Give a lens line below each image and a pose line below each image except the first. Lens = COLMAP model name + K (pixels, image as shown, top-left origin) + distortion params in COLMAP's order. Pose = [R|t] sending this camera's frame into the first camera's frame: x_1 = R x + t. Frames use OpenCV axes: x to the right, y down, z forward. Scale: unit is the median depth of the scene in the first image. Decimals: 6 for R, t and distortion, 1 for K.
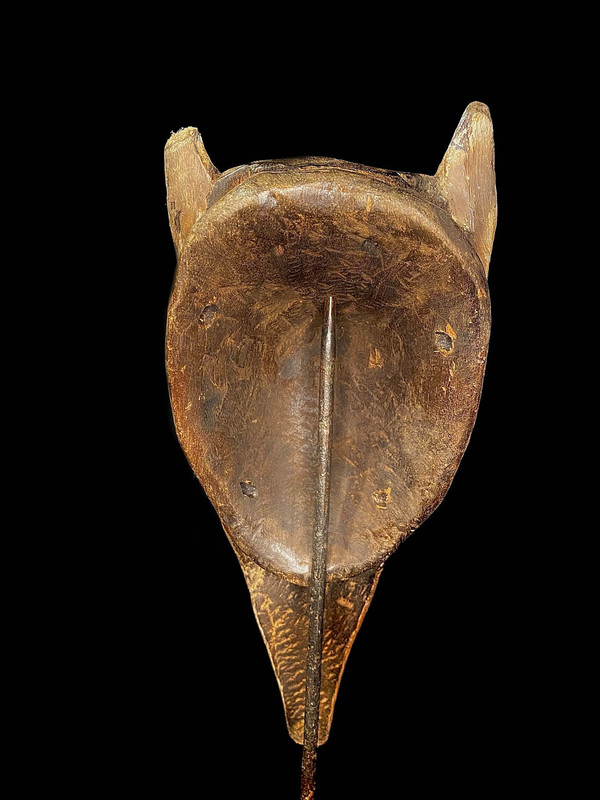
lens RADIAL K [[617.3, 0, 301.3], [0, 617.3, 398.7], [0, 0, 1]] dist [0.007497, -0.018390]
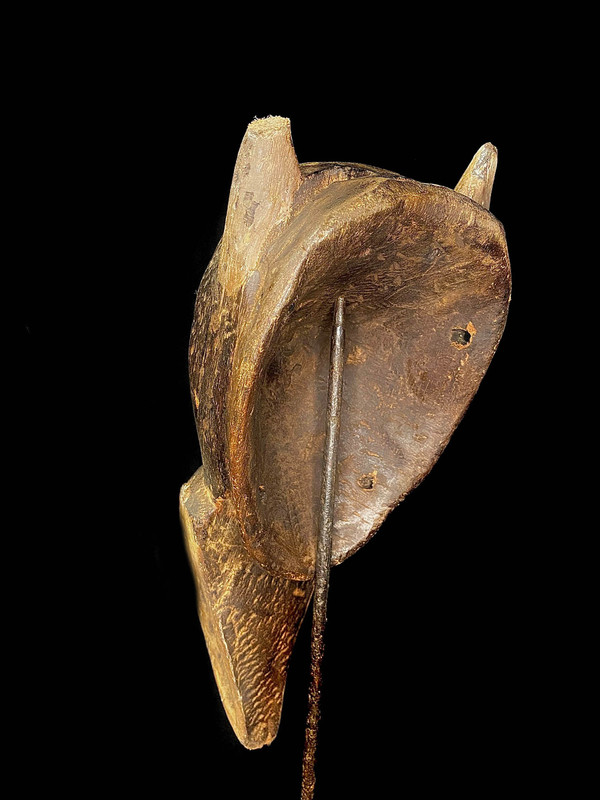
lens RADIAL K [[617.3, 0, 301.1], [0, 617.3, 402.0], [0, 0, 1]] dist [0.007497, -0.018390]
pose [[0.802926, -0.081252, 0.590514, -0.698363], [0.078767, 0.996441, 0.030006, -0.026286], [-0.590851, 0.022420, 0.806469, 0.210712]]
